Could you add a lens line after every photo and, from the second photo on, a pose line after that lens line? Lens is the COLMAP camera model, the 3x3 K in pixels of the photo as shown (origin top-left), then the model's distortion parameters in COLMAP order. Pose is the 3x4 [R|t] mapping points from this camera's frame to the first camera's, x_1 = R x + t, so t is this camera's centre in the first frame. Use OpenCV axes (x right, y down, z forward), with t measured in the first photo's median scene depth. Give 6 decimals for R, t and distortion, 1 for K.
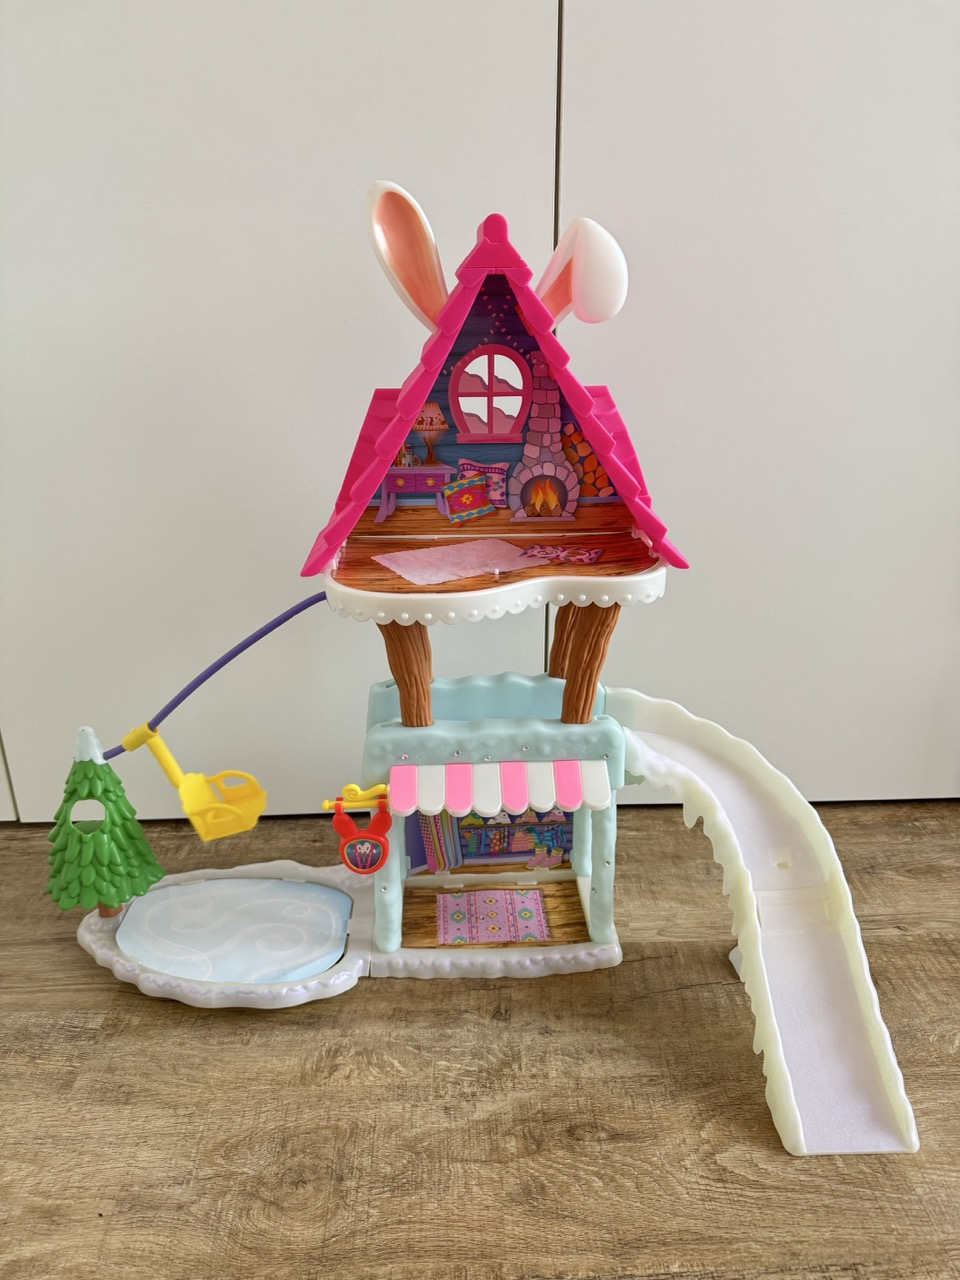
lens RADIAL K [[897.7, 0, 462.0], [0, 897.7, 631.0], [0, 0, 1]] dist [-0.024537, 0.005192]
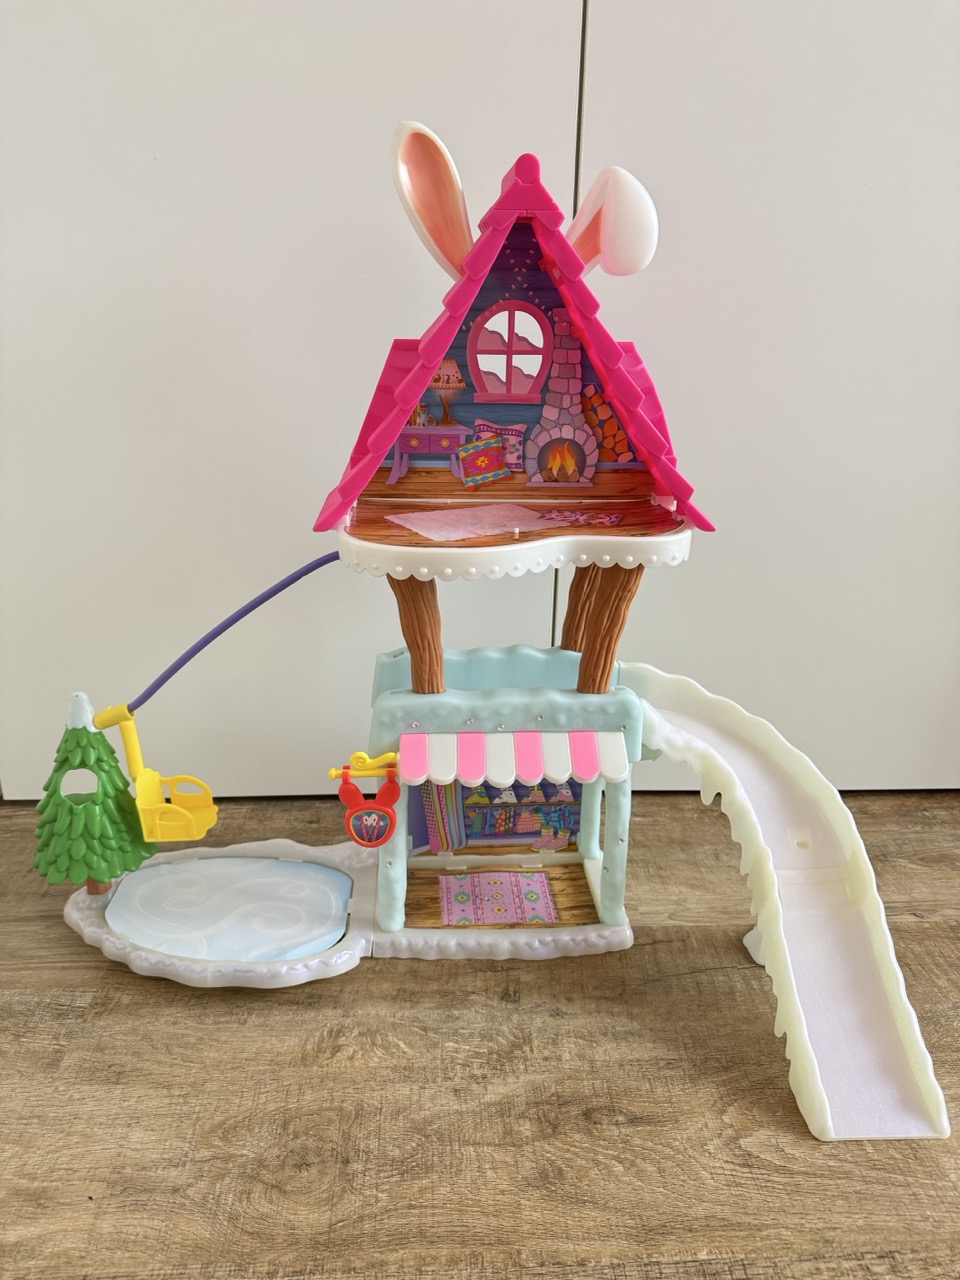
lens RADIAL K [[897.7, 0, 455.2], [0, 897.7, 630.2], [0, 0, 1]] dist [-0.024537, 0.005192]
pose [[0.999667, 0.017785, 0.018689, -0.042294], [-0.017473, 0.999707, -0.016726, 0.056515], [-0.018981, 0.016394, 0.999685, 0.037608]]
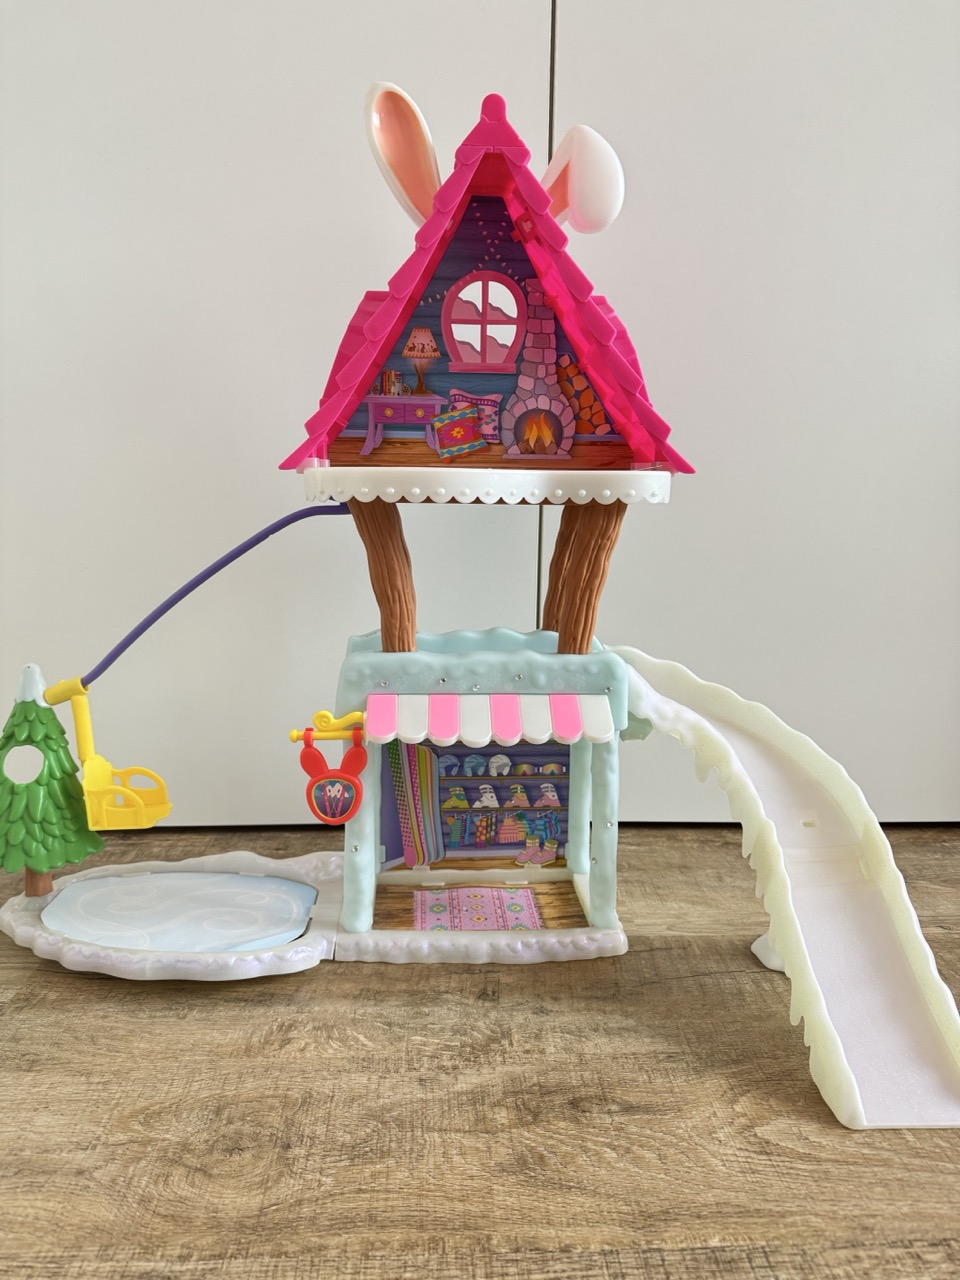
lens RADIAL K [[897.7, 0, 452.5], [0, 897.7, 646.2], [0, 0, 1]] dist [-0.024537, 0.005192]
pose [[0.999725, 0.021295, 0.009788, -0.005199], [-0.019028, 0.981318, -0.191448, 0.284046], [-0.013682, 0.191209, 0.981454, 0.114660]]
